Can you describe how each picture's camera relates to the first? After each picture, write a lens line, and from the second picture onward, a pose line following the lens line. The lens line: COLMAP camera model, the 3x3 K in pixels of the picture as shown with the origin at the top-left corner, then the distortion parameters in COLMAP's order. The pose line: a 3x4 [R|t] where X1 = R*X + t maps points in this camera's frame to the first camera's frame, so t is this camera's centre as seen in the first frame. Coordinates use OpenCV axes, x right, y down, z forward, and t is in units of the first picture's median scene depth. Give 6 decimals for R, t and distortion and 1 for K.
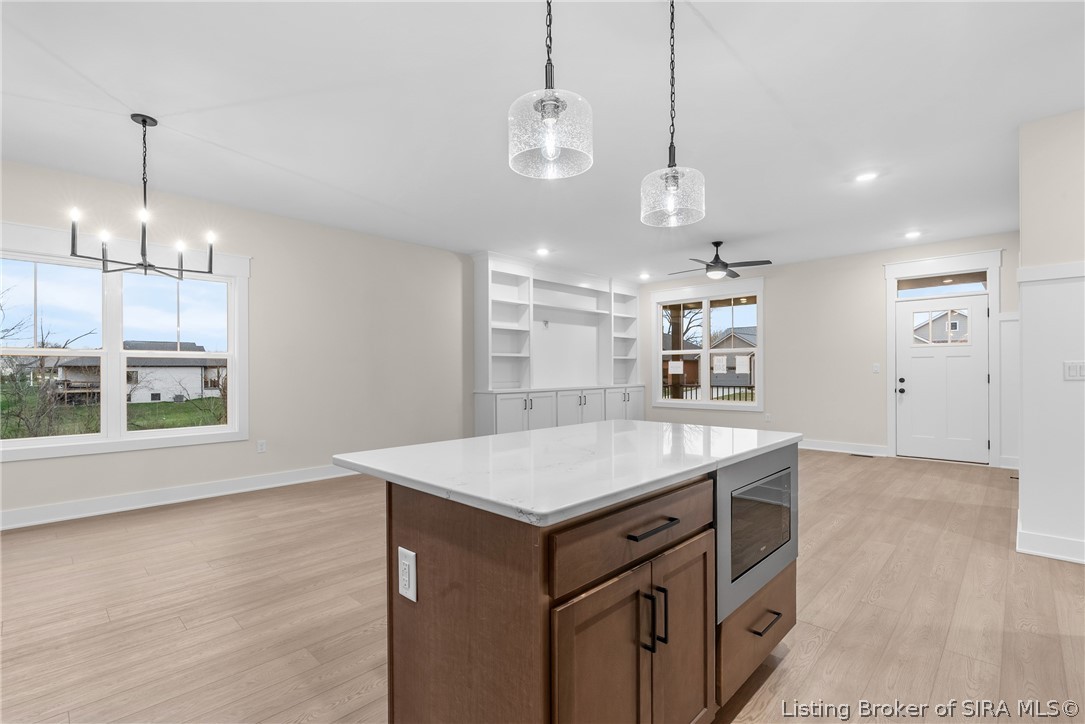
lens RADIAL K [[492.9, 0, 524.7], [0, 492.9, 375.6], [0, 0, 1]] dist [-0.005481, 0.000138]
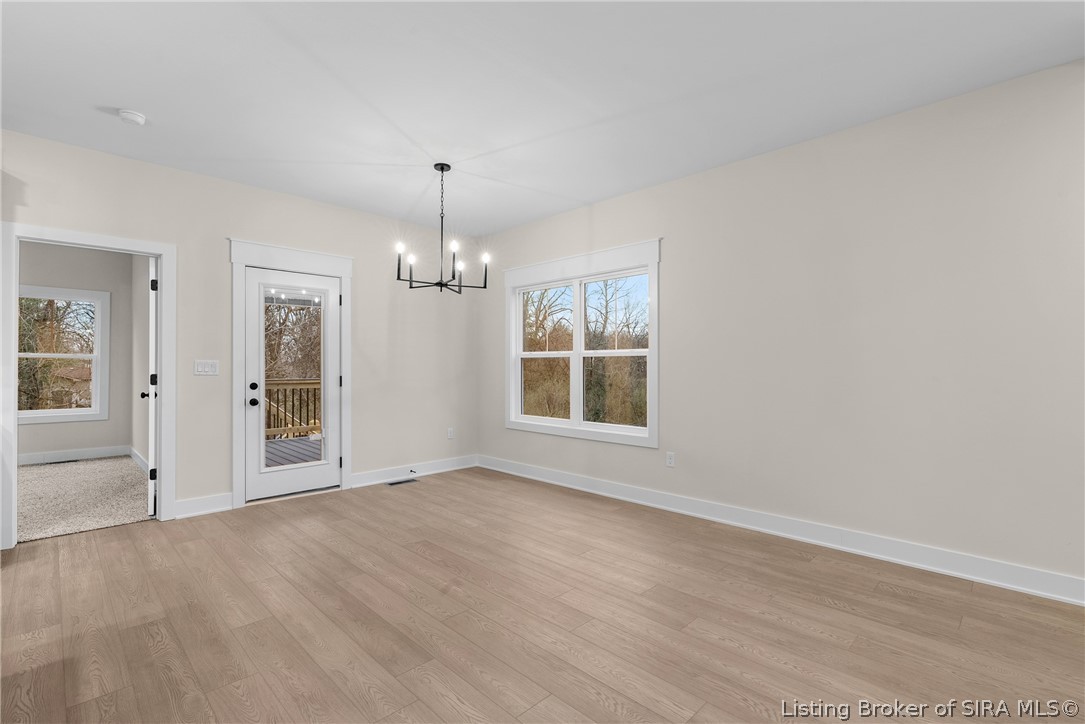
lens RADIAL K [[492.9, 0, 547.6], [0, 492.9, 362.6], [0, 0, 1]] dist [-0.005481, 0.000138]
pose [[0.023703, -0.006258, -0.999699, 0.377211], [-0.018491, 0.999807, -0.006697, -0.008195], [0.999548, 0.018644, 0.023583, 1.039718]]
